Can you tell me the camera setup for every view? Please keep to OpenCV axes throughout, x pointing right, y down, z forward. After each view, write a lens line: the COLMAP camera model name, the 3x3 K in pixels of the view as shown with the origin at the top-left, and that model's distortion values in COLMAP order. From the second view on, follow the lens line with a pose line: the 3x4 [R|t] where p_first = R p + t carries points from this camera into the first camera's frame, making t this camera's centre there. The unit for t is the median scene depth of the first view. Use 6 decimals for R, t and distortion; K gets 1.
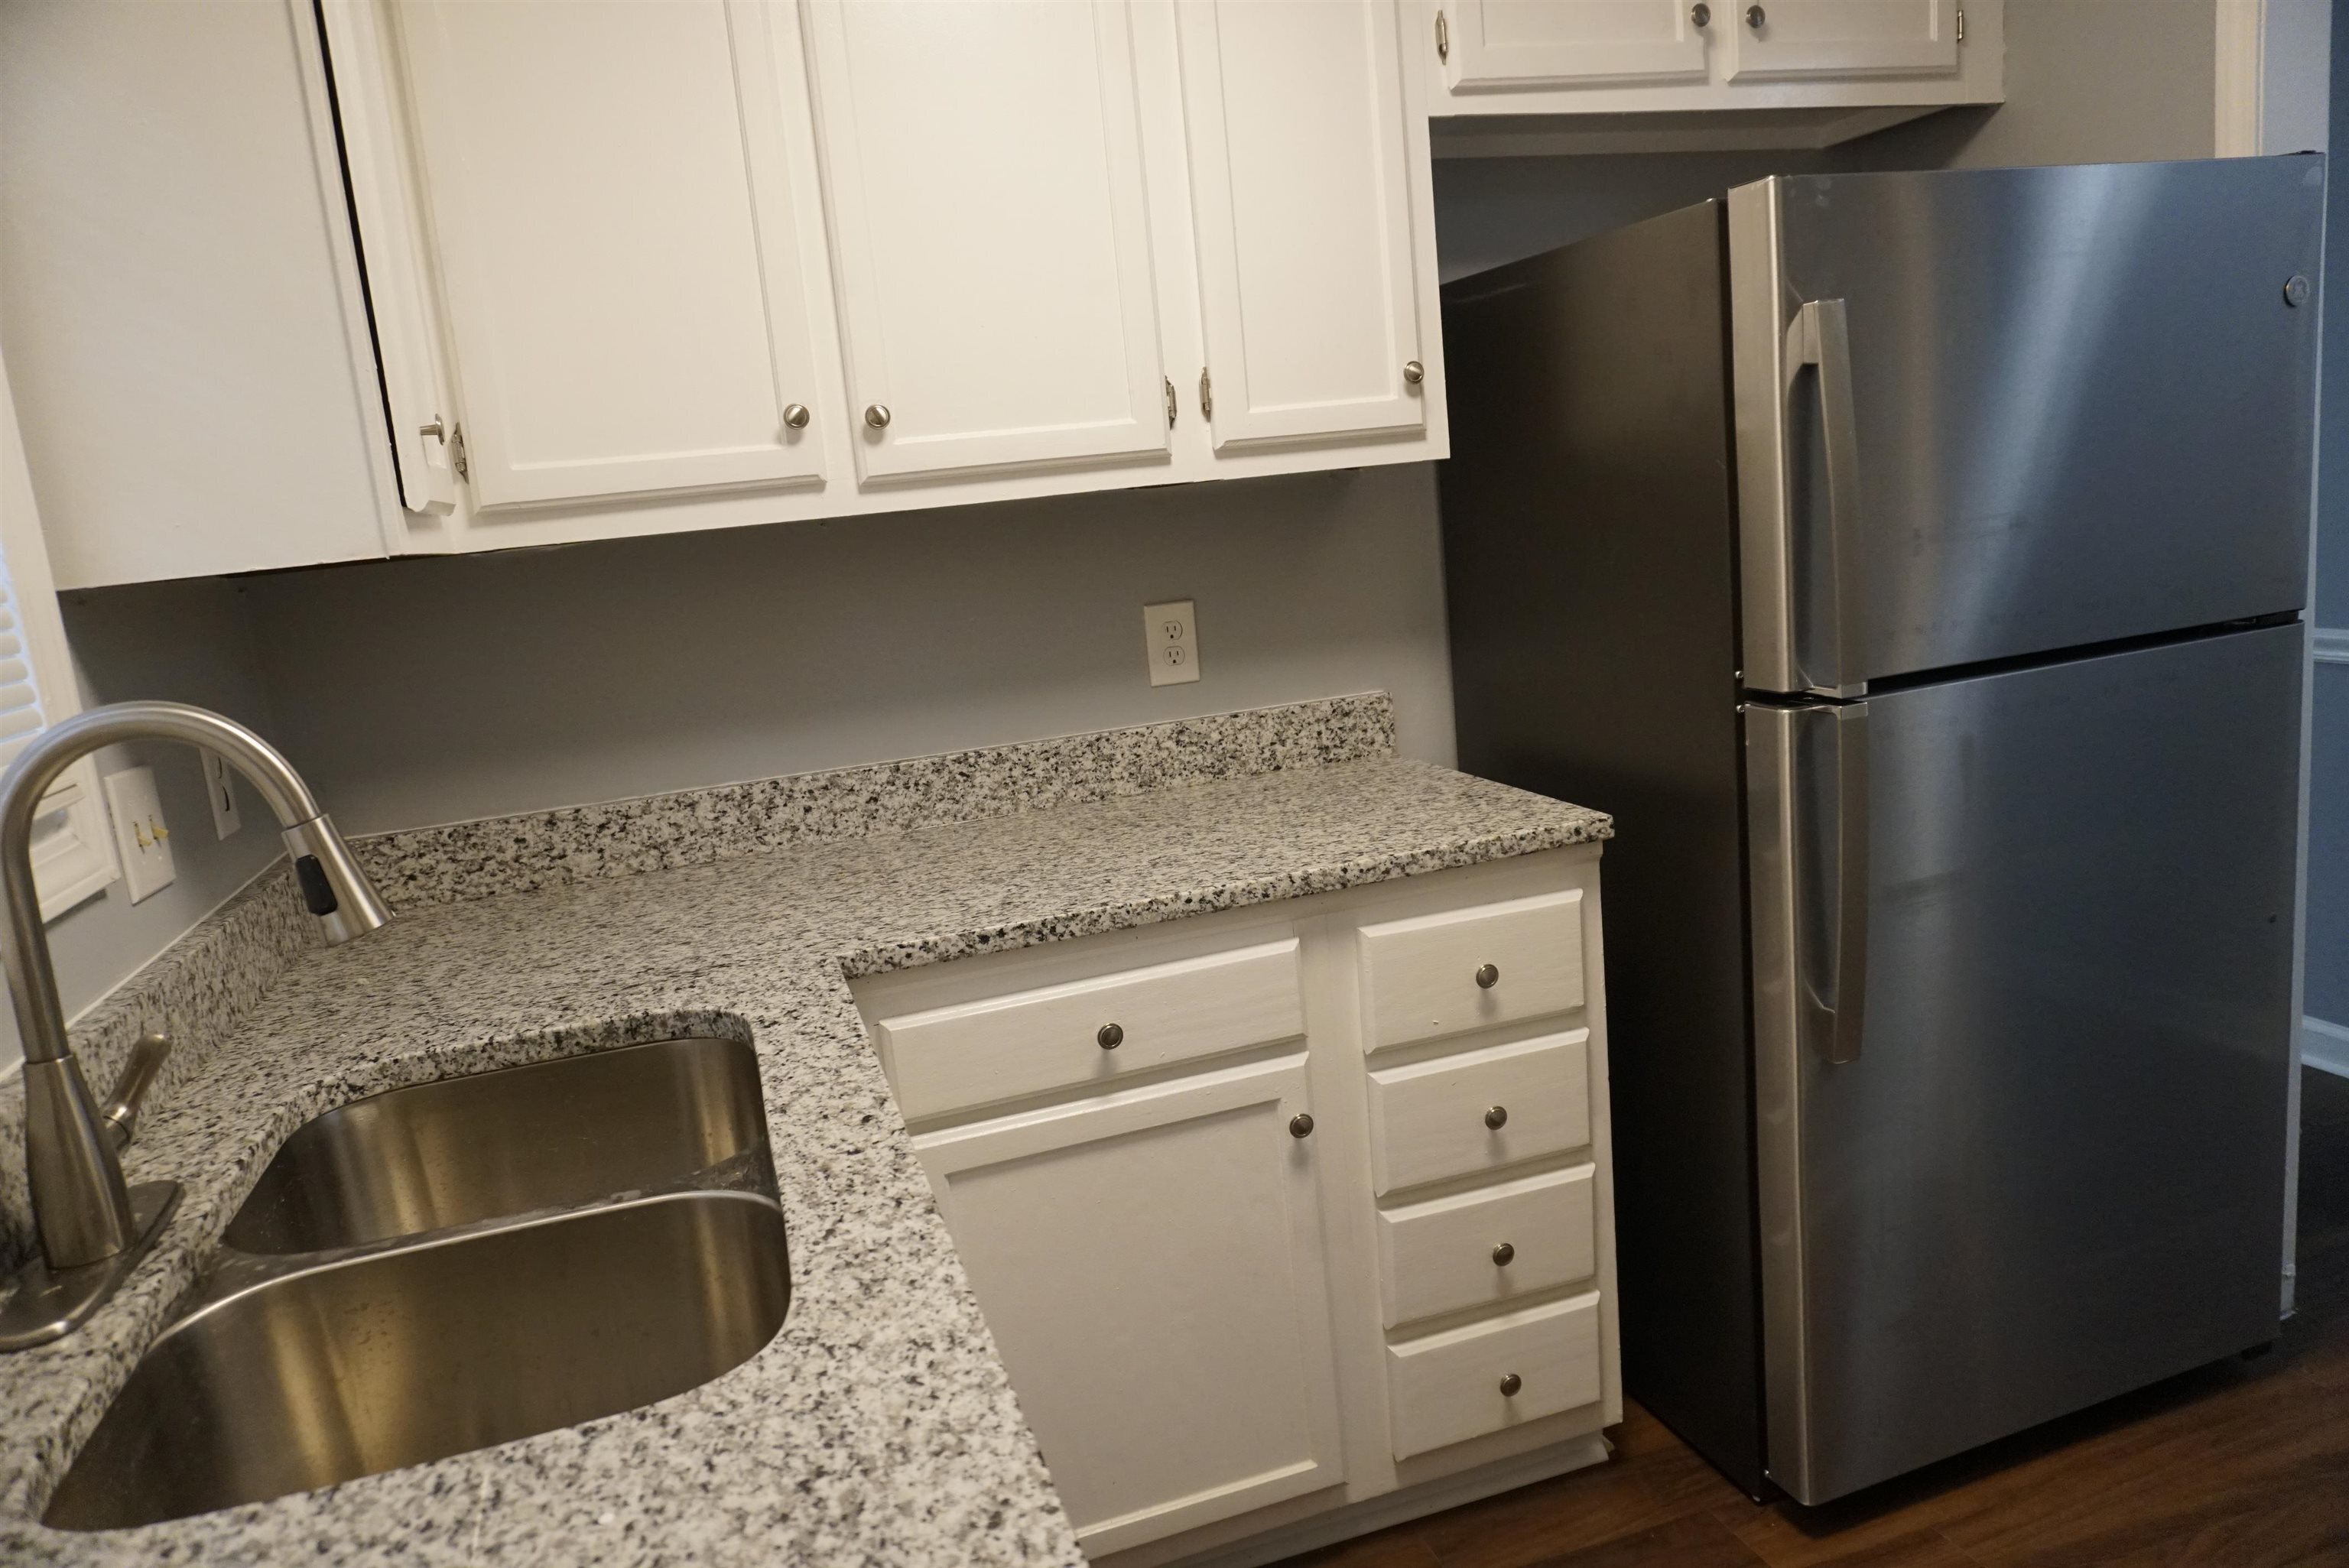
lens RADIAL K [[1571.4, 0, 1160.5], [0, 1571.4, 780.4], [0, 0, 1]] dist [-0.052019, 0.040383]
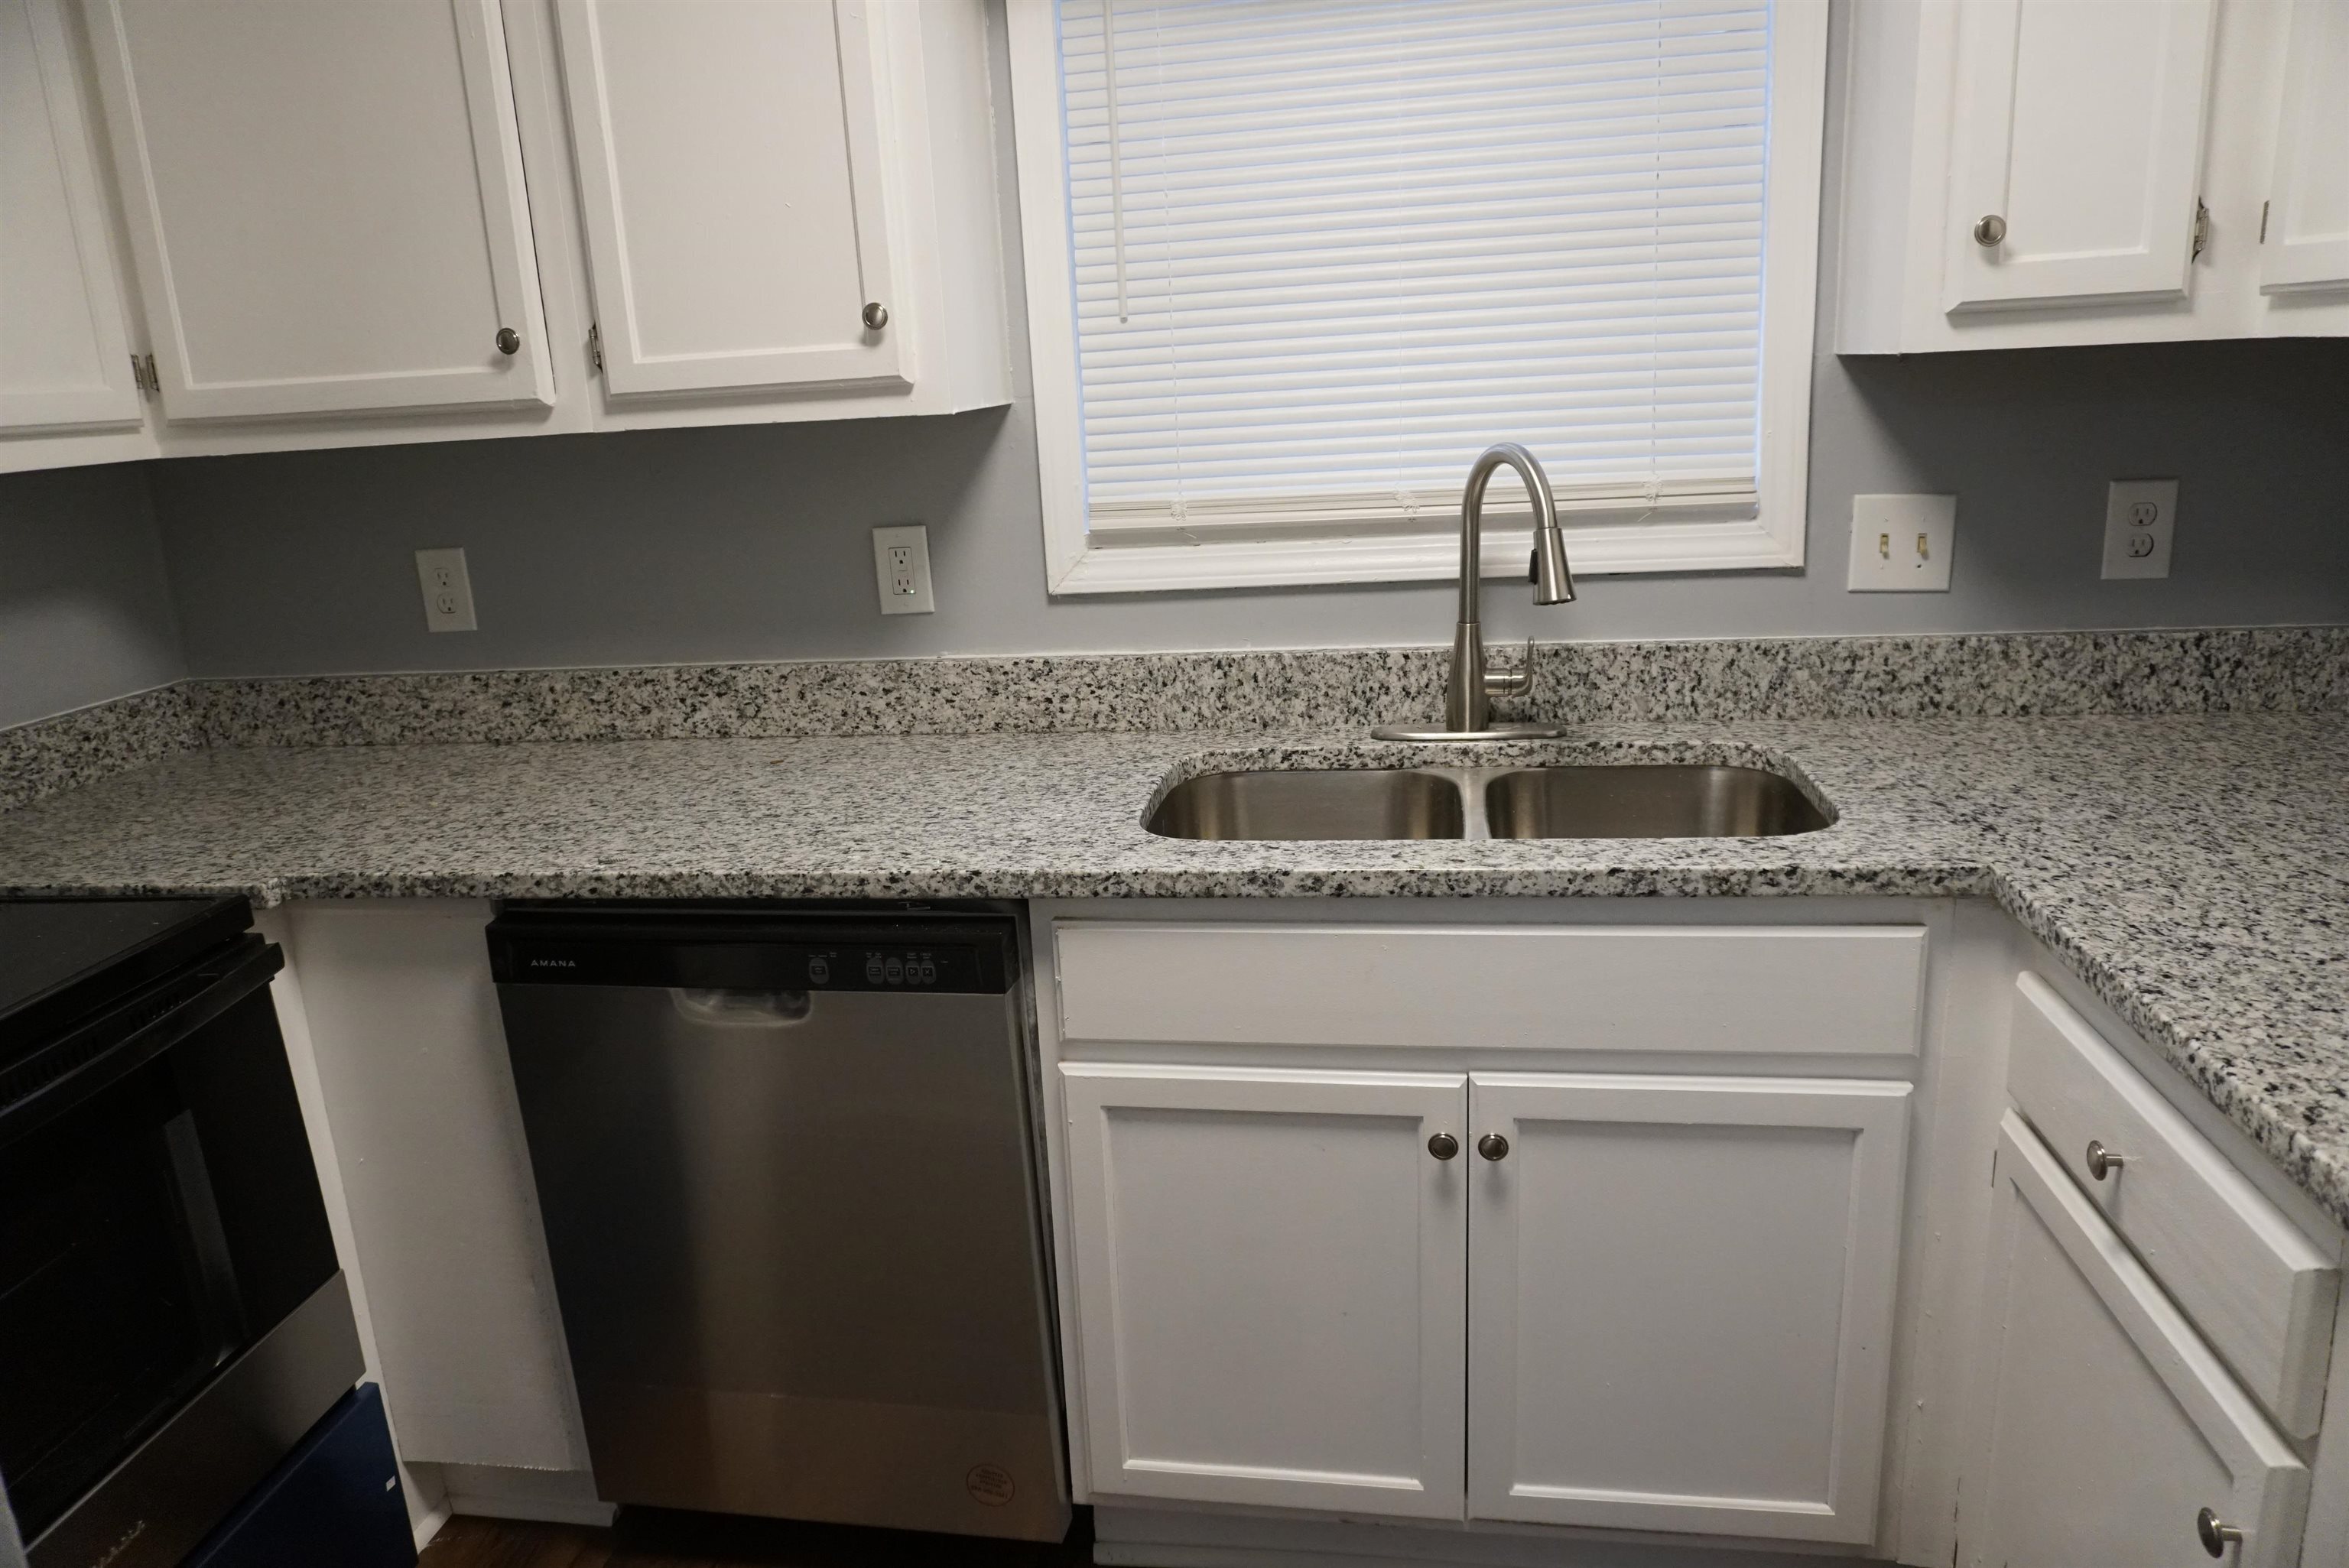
lens RADIAL K [[1581.7, 0, 1168.8], [0, 1581.7, 779.3], [0, 0, 1]] dist [-0.046708, 0.040772]
pose [[-0.442800, 0.339479, -0.829869, 0.821730], [-0.063904, 0.911249, 0.406867, -0.300794], [0.894340, 0.233193, -0.381807, 1.083622]]
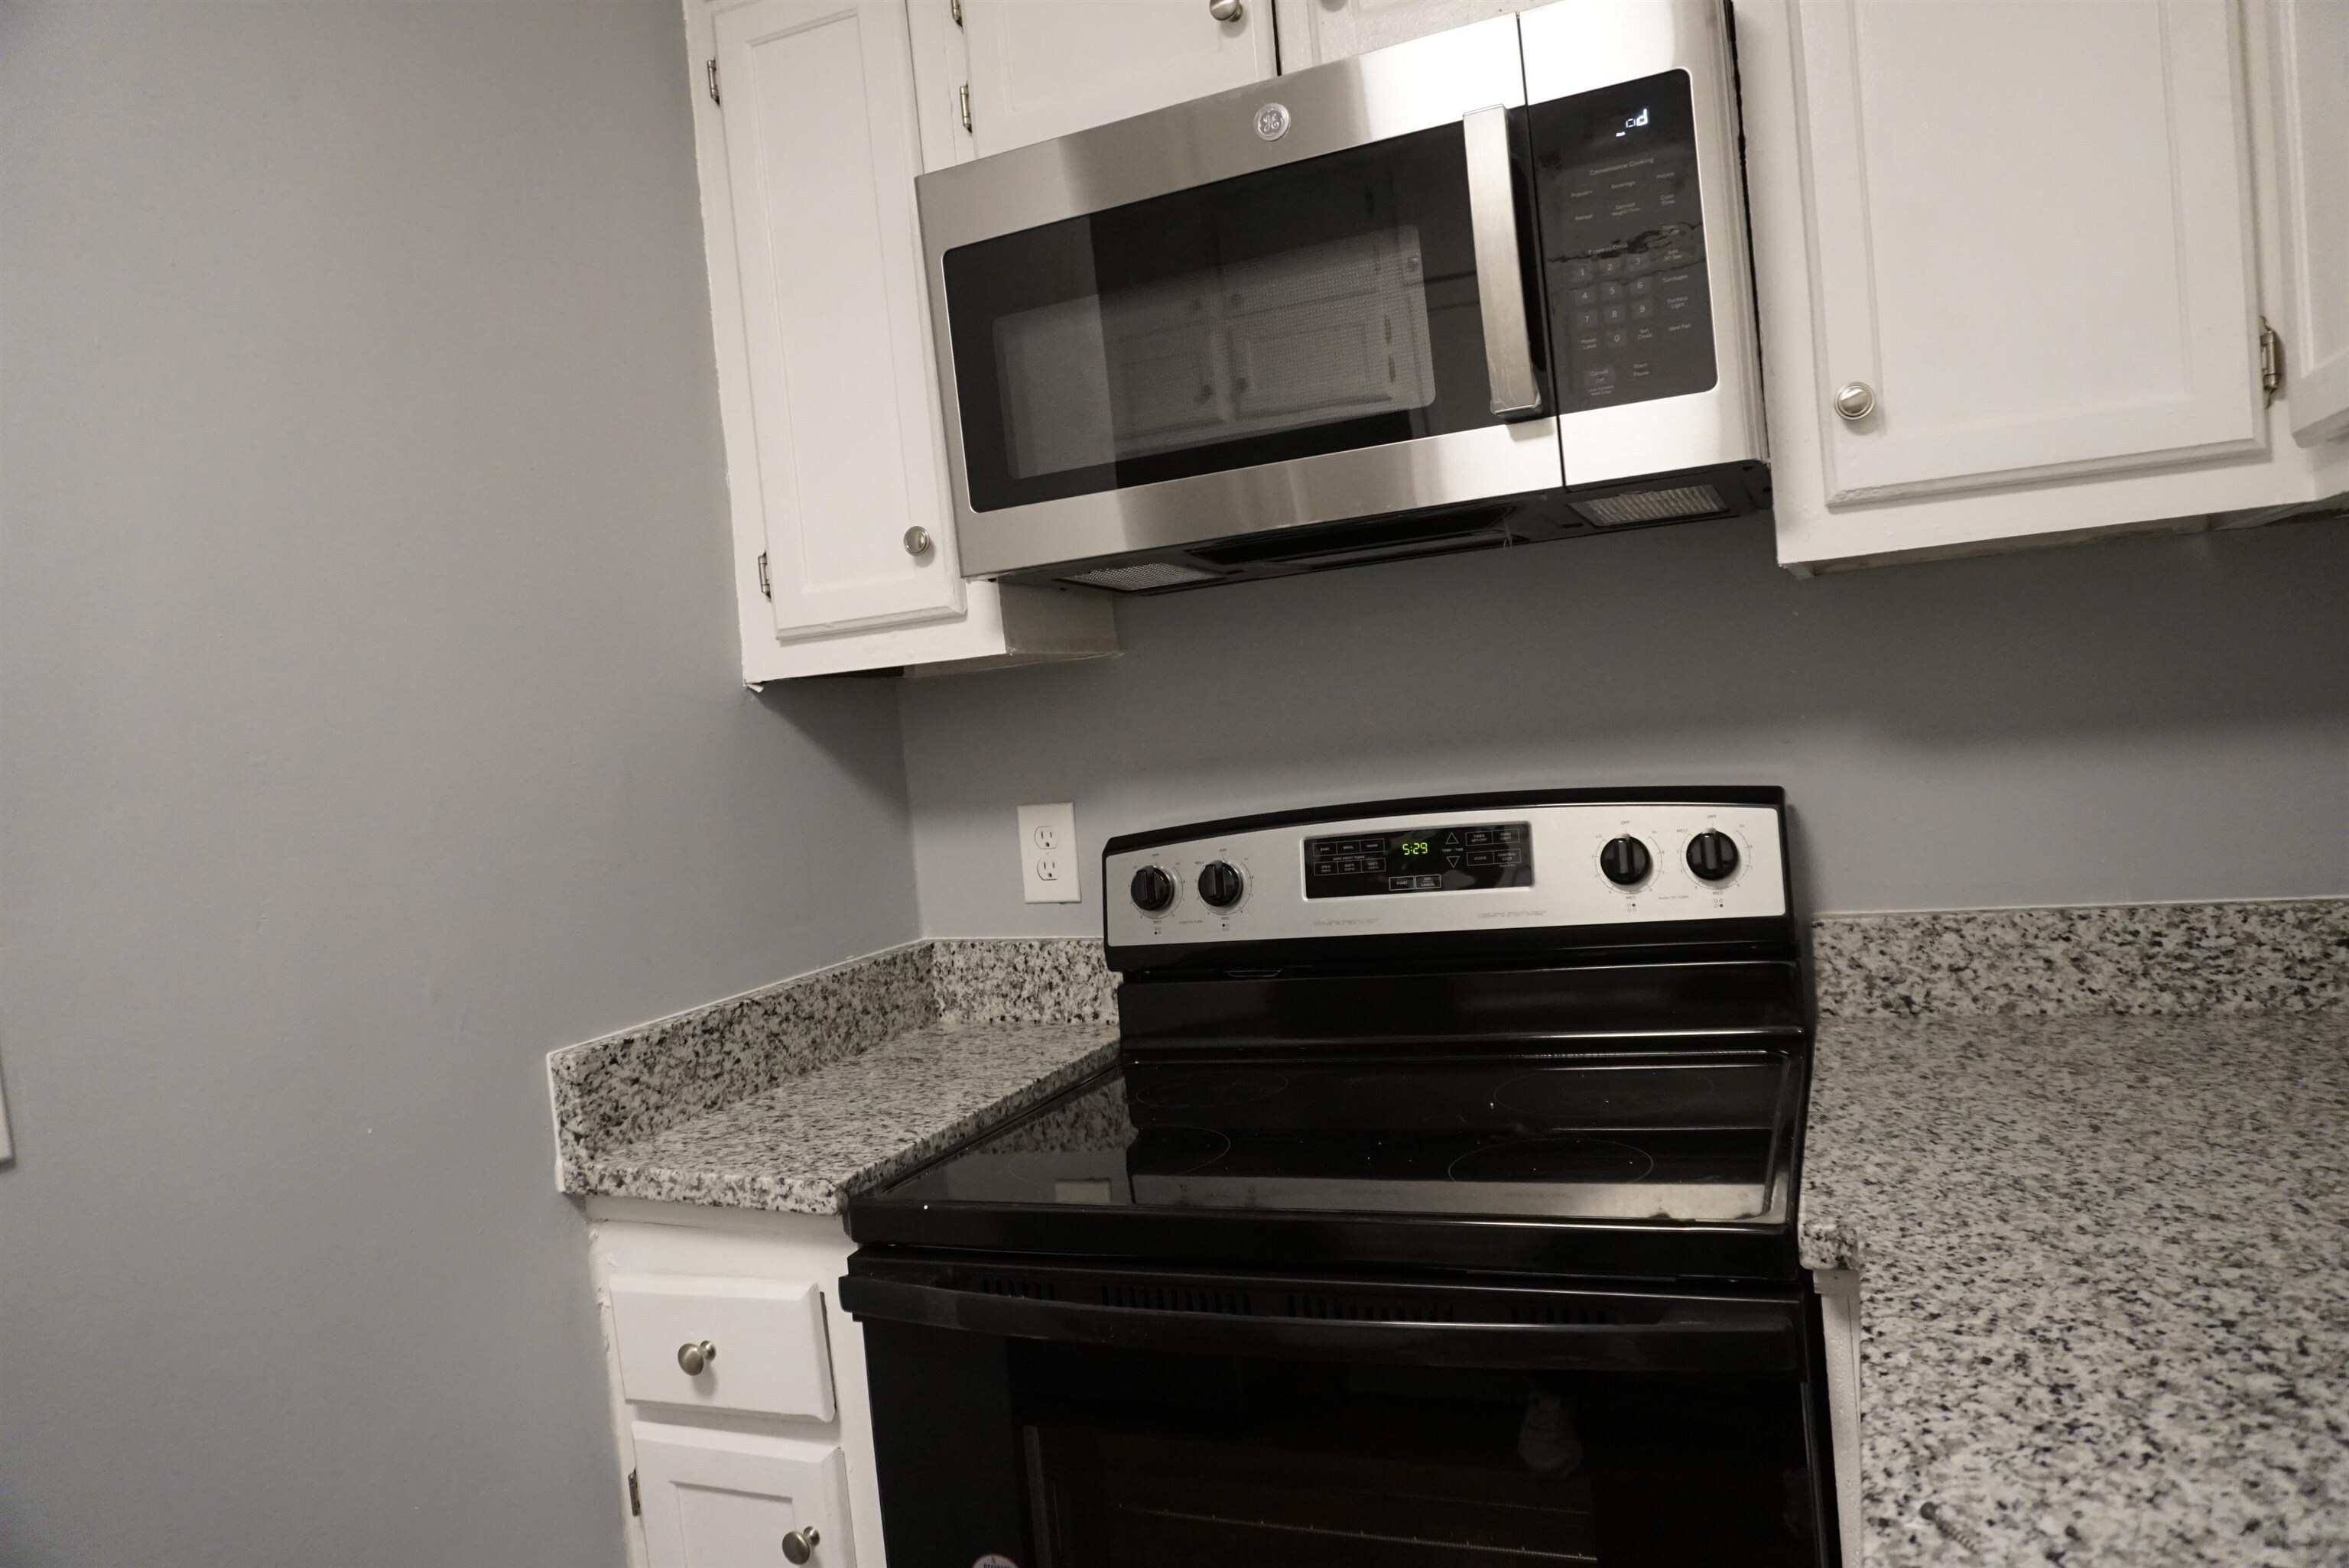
lens RADIAL K [[1571.4, 0, 1160.5], [0, 1571.4, 780.4], [0, 0, 1]] dist [-0.052019, 0.040383]
pose [[-0.736647, 0.131058, 0.663456, -0.132947], [0.272399, 0.955442, 0.113712, -0.044954], [-0.618991, 0.264491, -0.739524, 0.668706]]
